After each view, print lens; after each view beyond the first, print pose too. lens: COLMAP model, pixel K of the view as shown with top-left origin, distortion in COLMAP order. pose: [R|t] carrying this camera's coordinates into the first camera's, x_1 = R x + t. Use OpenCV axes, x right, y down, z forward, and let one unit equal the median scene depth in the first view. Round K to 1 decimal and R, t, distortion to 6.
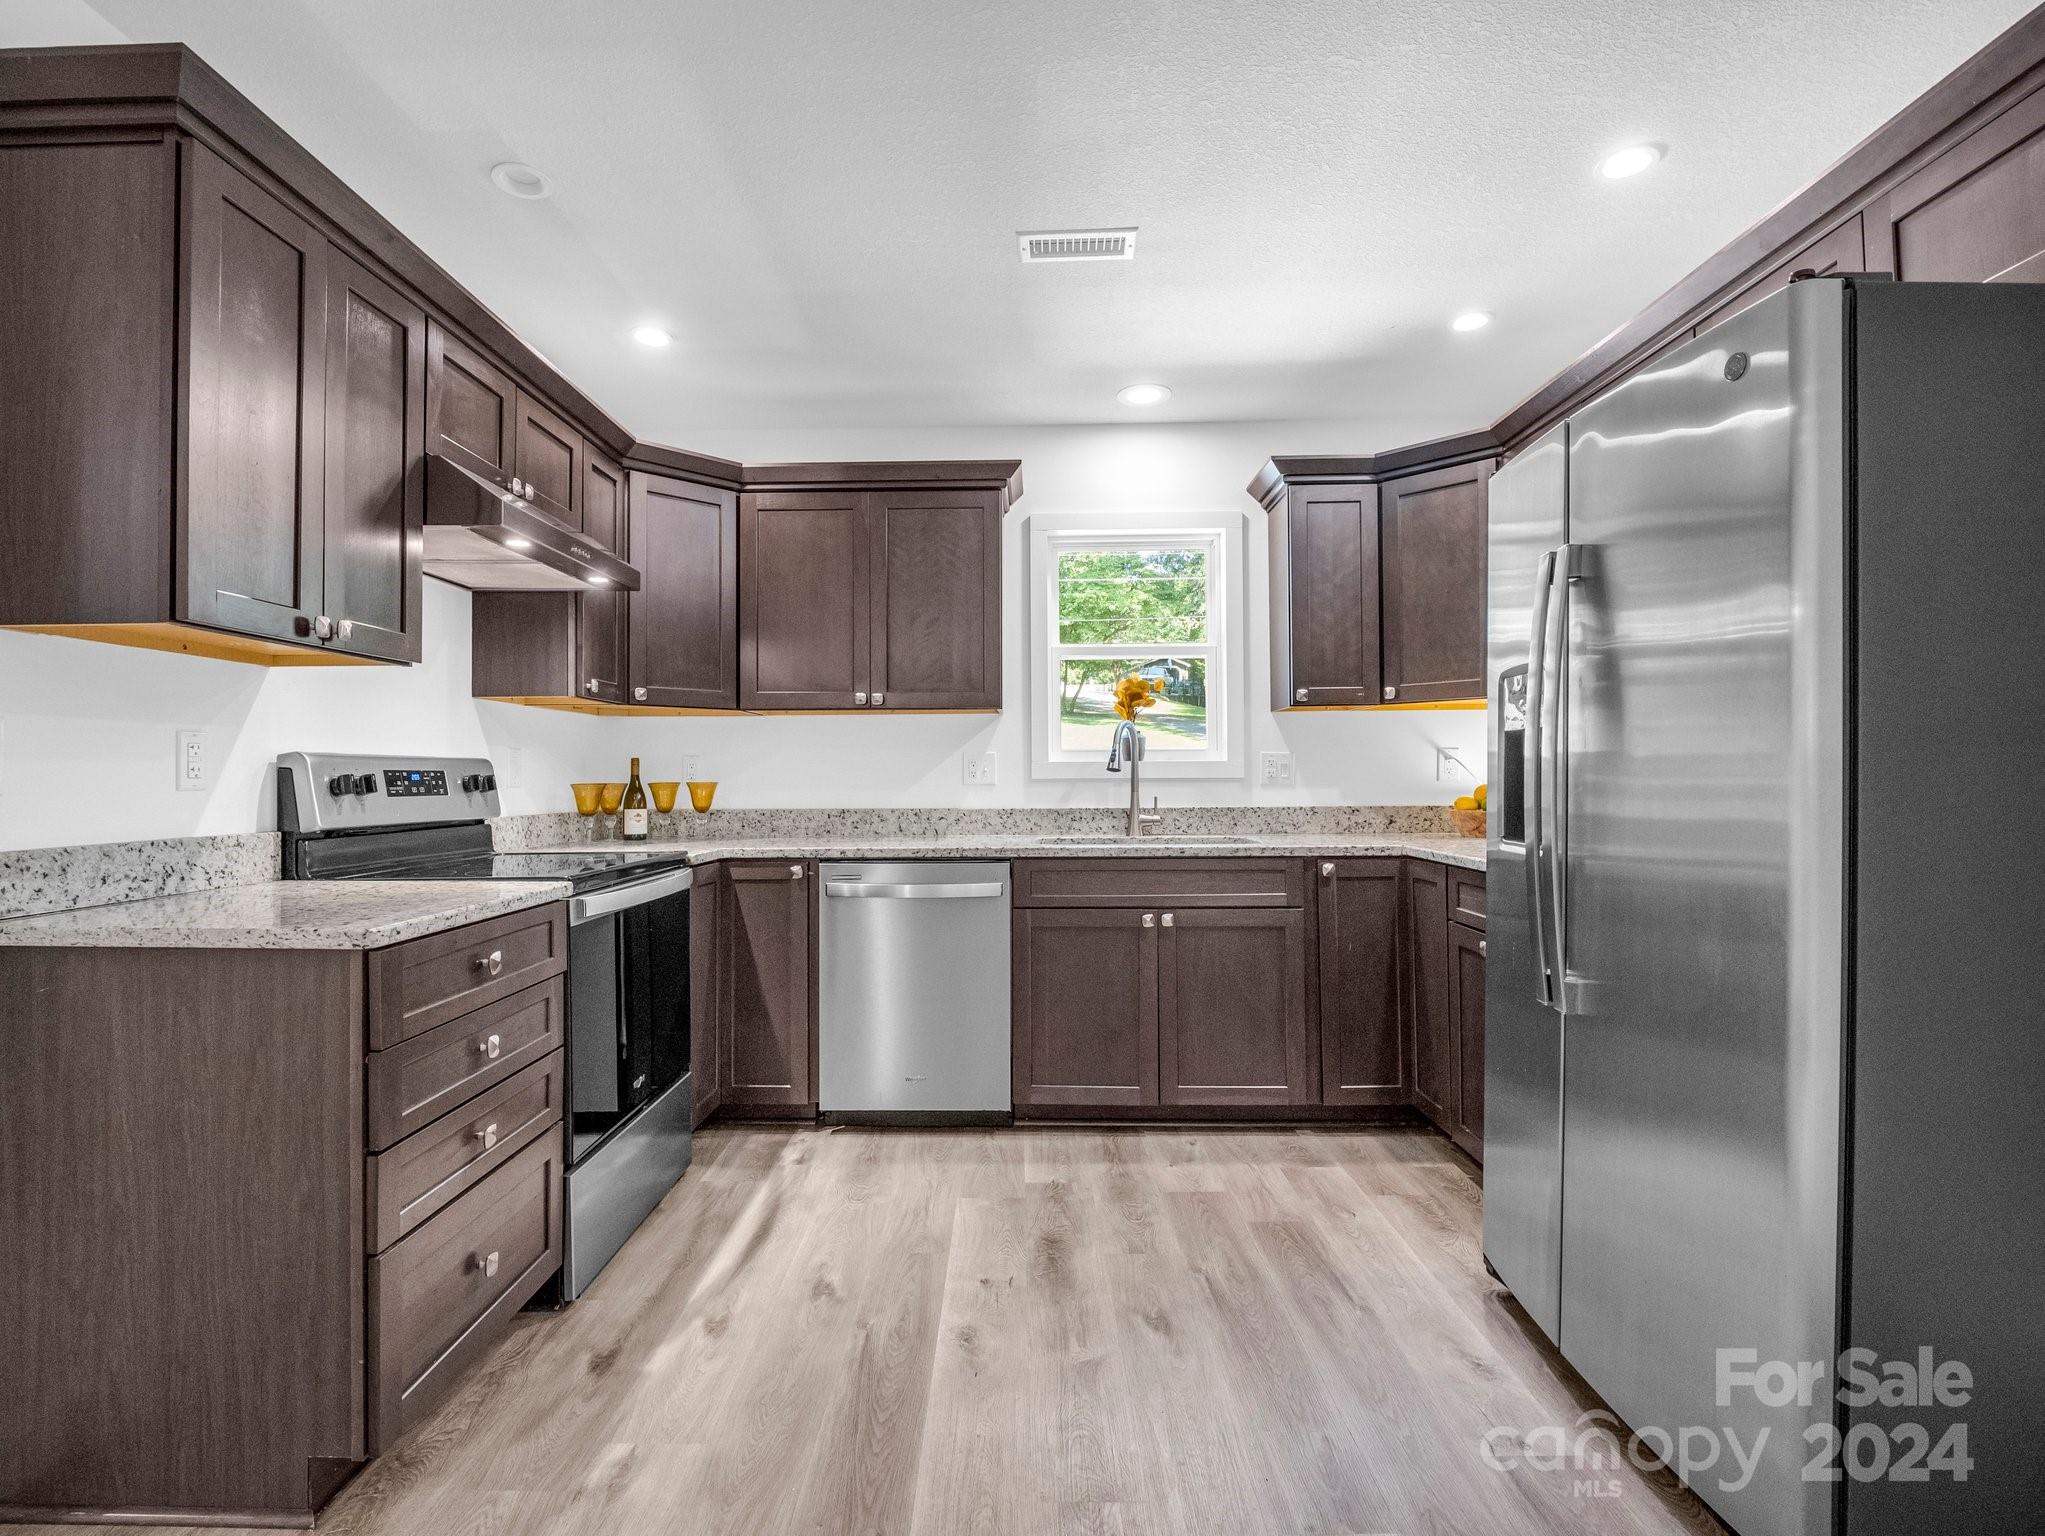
lens RADIAL K [[1021.6, 0, 1009.6], [0, 1021.6, 762.3], [0, 0, 1]] dist [-0.007710, -0.002661]
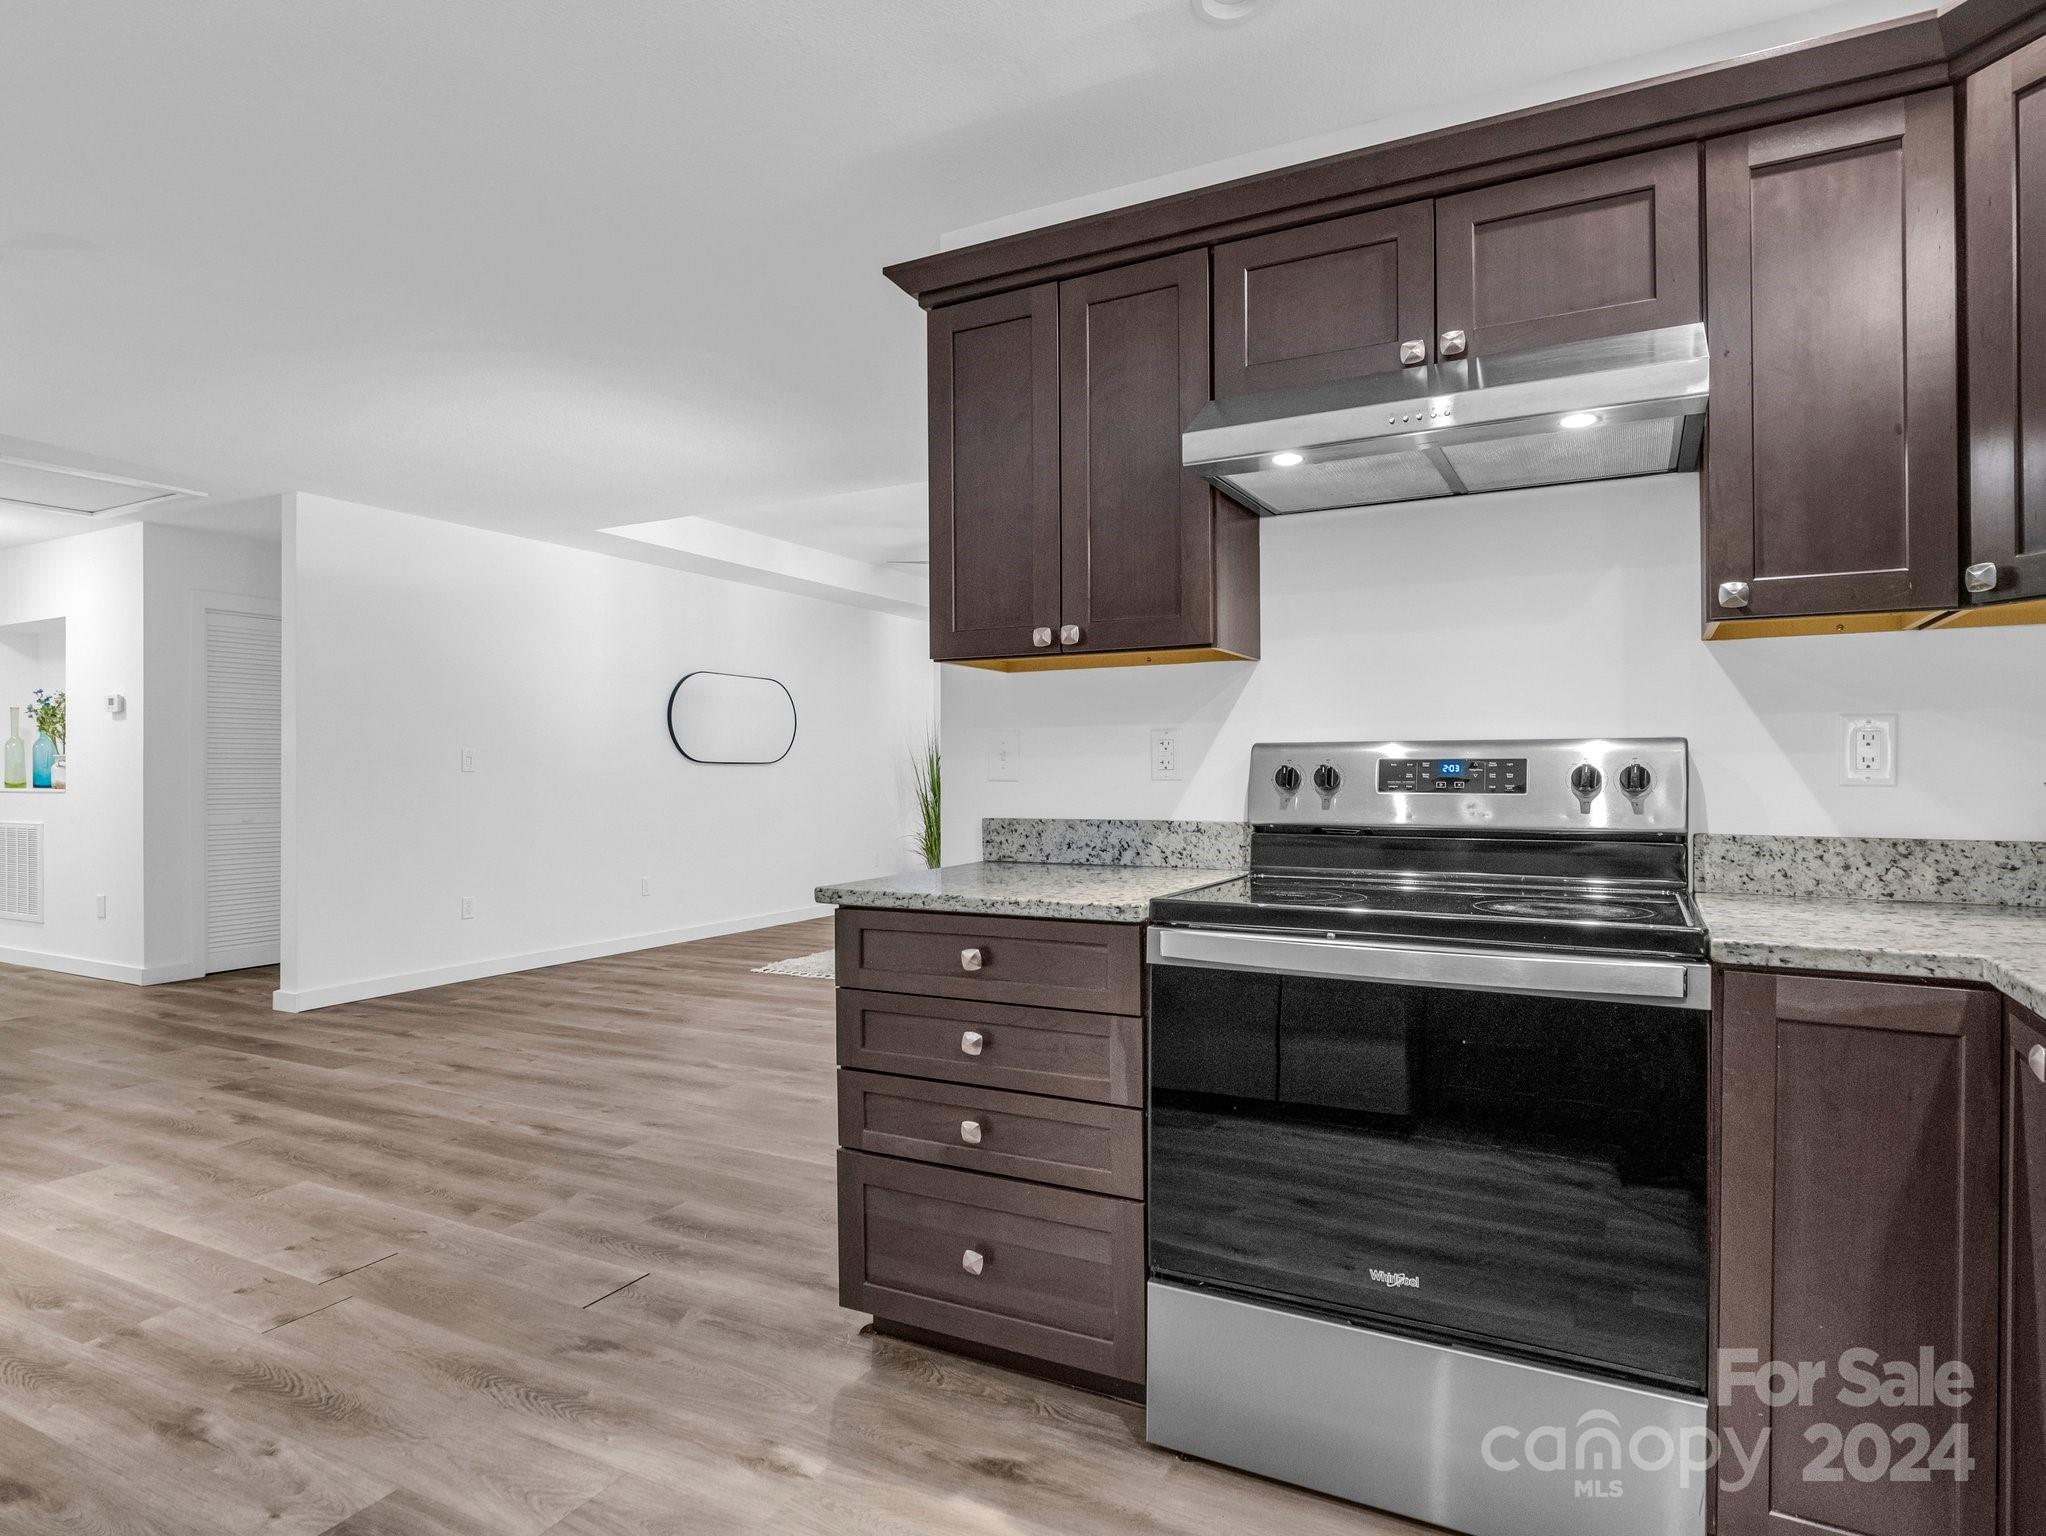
lens RADIAL K [[1123.3, 0, 1042.1], [0, 1123.3, 767.1], [0, 0, 1]] dist [0.003239, -0.004953]
pose [[-0.426260, 0.005648, -0.904583, 0.291979], [0.017453, 0.999846, -0.001981, 0.009030], [0.904432, -0.016632, -0.426293, 0.993696]]
